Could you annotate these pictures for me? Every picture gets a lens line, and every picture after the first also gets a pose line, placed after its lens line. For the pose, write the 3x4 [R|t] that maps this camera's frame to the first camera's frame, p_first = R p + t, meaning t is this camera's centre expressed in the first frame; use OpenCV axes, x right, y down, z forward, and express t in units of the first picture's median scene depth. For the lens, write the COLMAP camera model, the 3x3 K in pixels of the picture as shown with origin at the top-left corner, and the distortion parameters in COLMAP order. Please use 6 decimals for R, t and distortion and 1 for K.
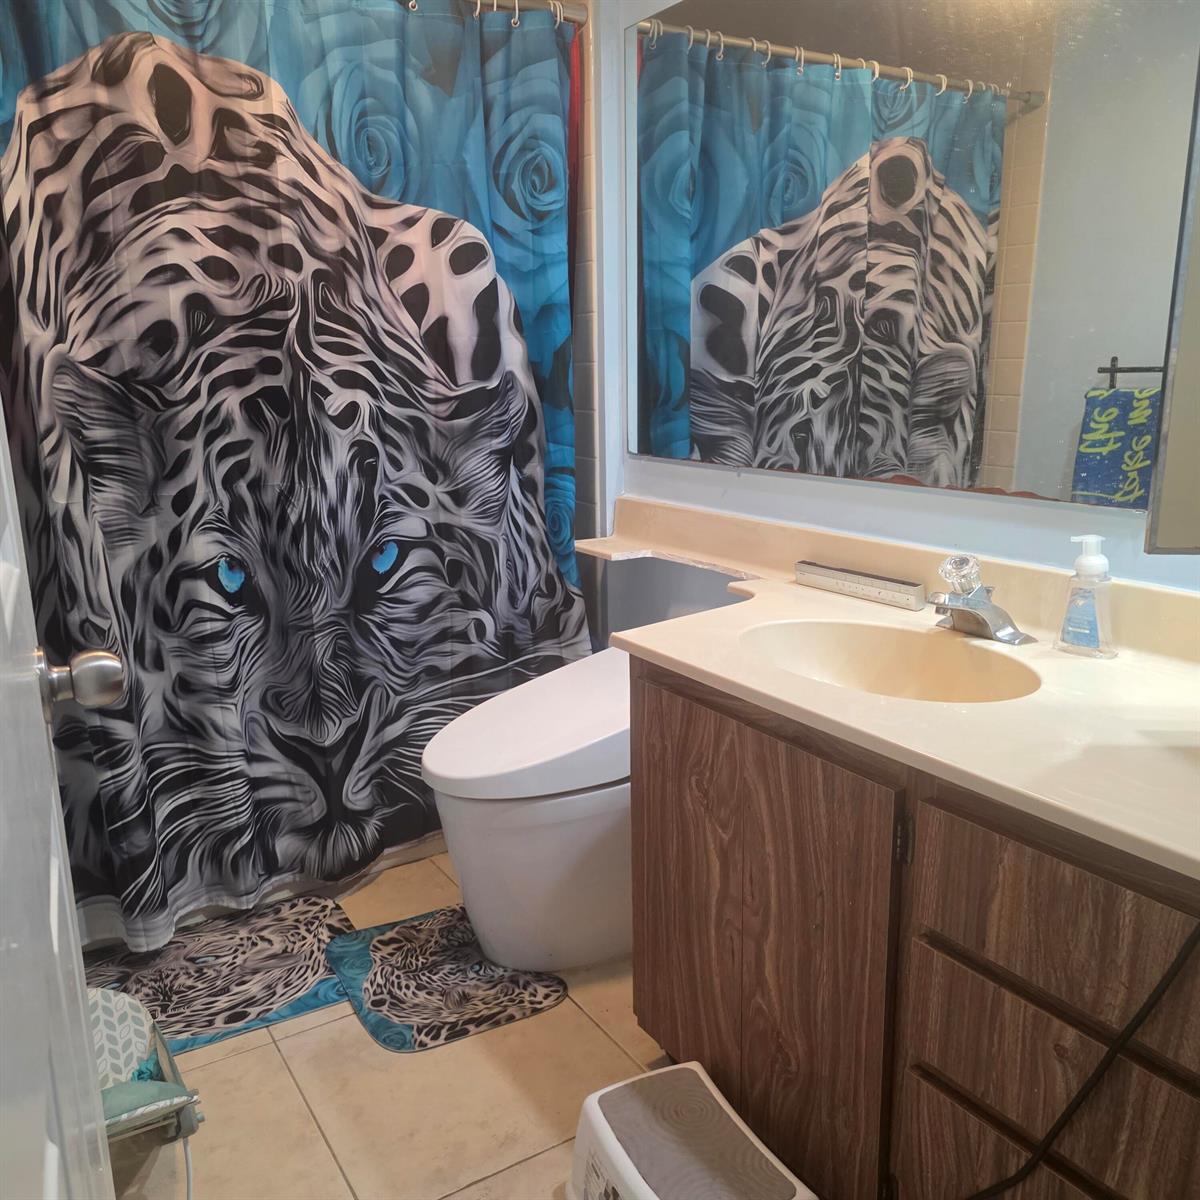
lens RADIAL K [[1019.6, 0, 600.0], [0, 1019.6, 600.0], [0, 0, 1]] dist [0.016265, 0.000967]
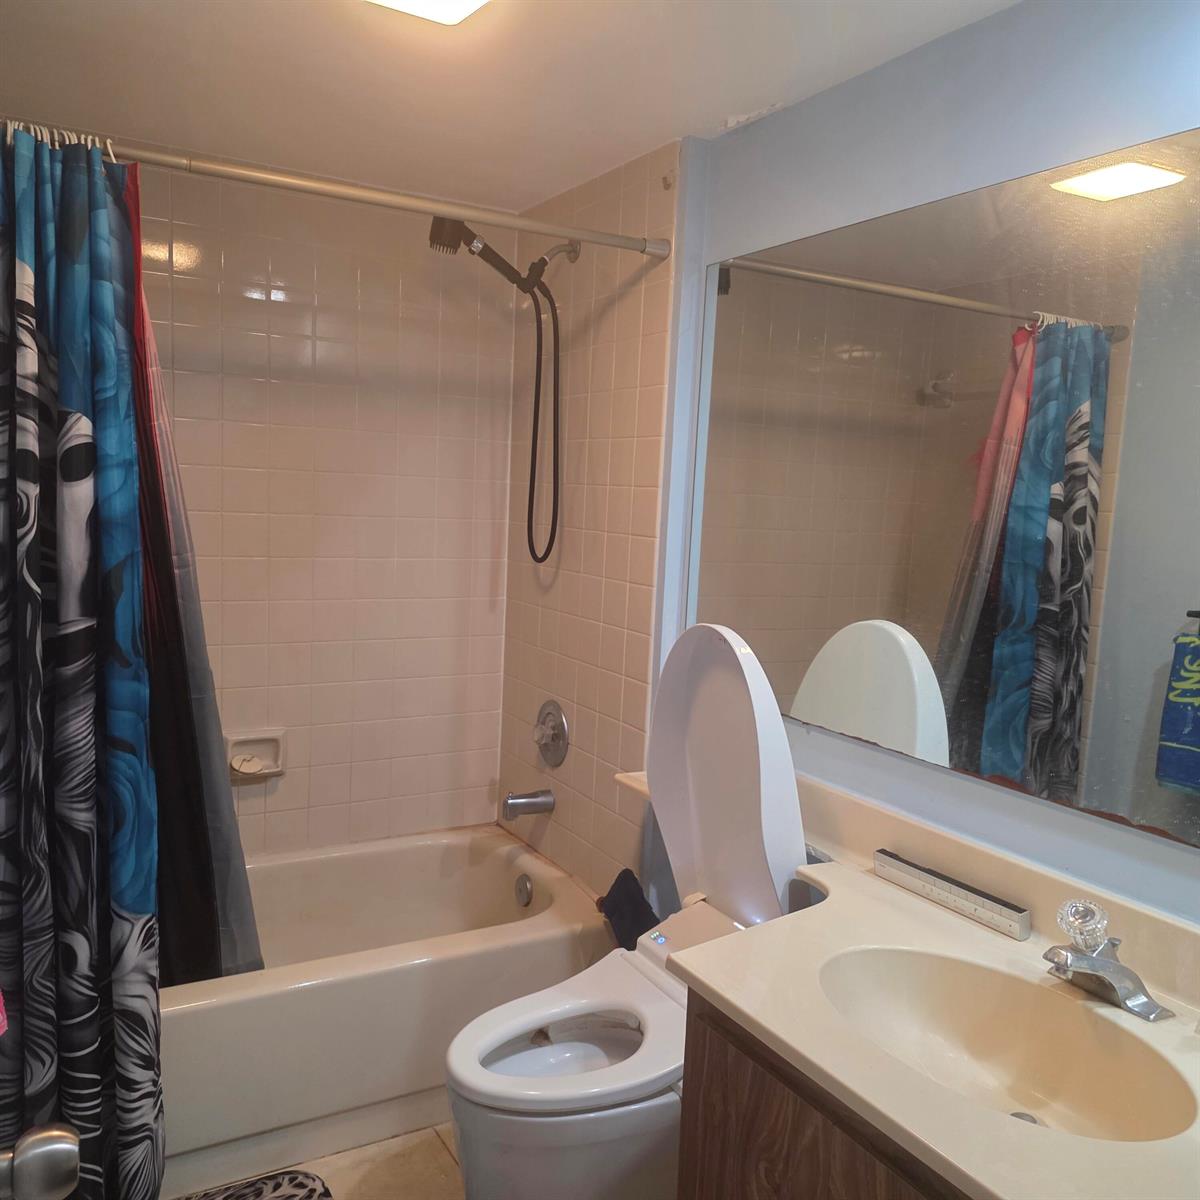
lens RADIAL K [[1035.2, 0, 600.0], [0, 1035.2, 600.0], [0, 0, 1]] dist [-0.005454, -0.007327]
pose [[0.997770, 0.058920, -0.031346, -0.035758], [-0.062505, 0.989618, -0.129418, -0.142901], [0.023395, 0.131089, 0.991095, 0.089797]]
